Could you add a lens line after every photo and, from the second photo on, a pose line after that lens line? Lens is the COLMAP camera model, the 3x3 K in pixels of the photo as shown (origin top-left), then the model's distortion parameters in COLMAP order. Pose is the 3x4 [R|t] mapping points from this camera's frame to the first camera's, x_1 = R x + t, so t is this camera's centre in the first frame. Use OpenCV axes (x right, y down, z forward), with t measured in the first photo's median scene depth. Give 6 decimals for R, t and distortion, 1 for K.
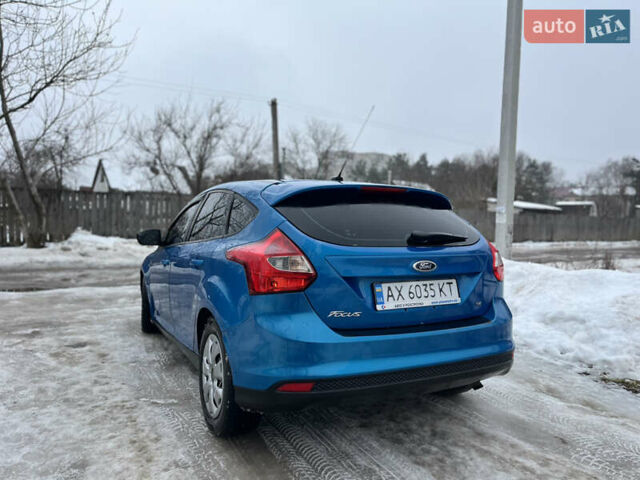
lens RADIAL K [[471.4, 0, 323.3], [0, 471.4, 241.5], [0, 0, 1]] dist [0.096962, -0.119609]
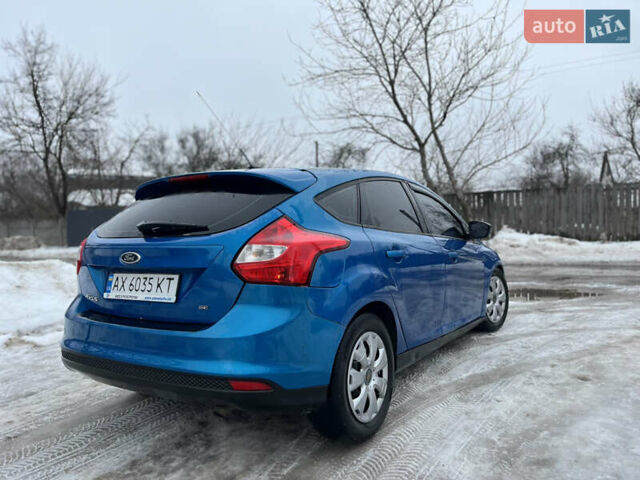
lens RADIAL K [[473.4, 0, 320.1], [0, 473.4, 236.2], [0, 0, 1]] dist [0.091564, -0.112630]
pose [[0.494581, -0.013377, -0.869029, 0.794908], [0.006123, 0.999910, -0.011907, 0.014352], [0.869110, 0.000568, 0.494618, 0.546424]]
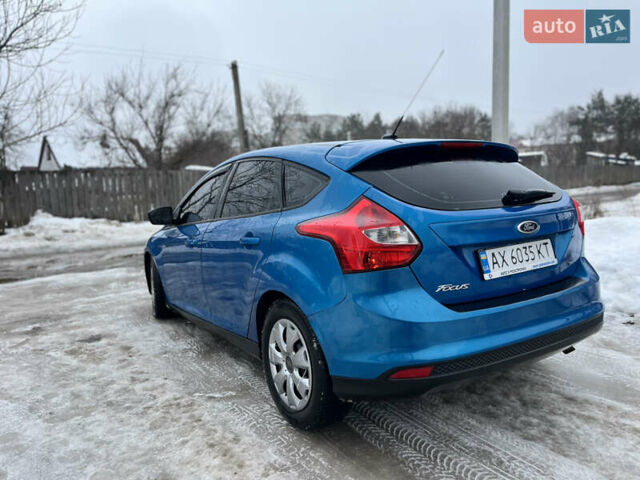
lens RADIAL K [[473.4, 0, 320.1], [0, 473.4, 236.2], [0, 0, 1]] dist [0.091564, -0.112630]
pose [[0.994603, -0.071610, 0.075073, -0.158568], [0.066858, 0.995707, 0.064014, -0.009869], [-0.079335, -0.058649, 0.995121, 0.079014]]
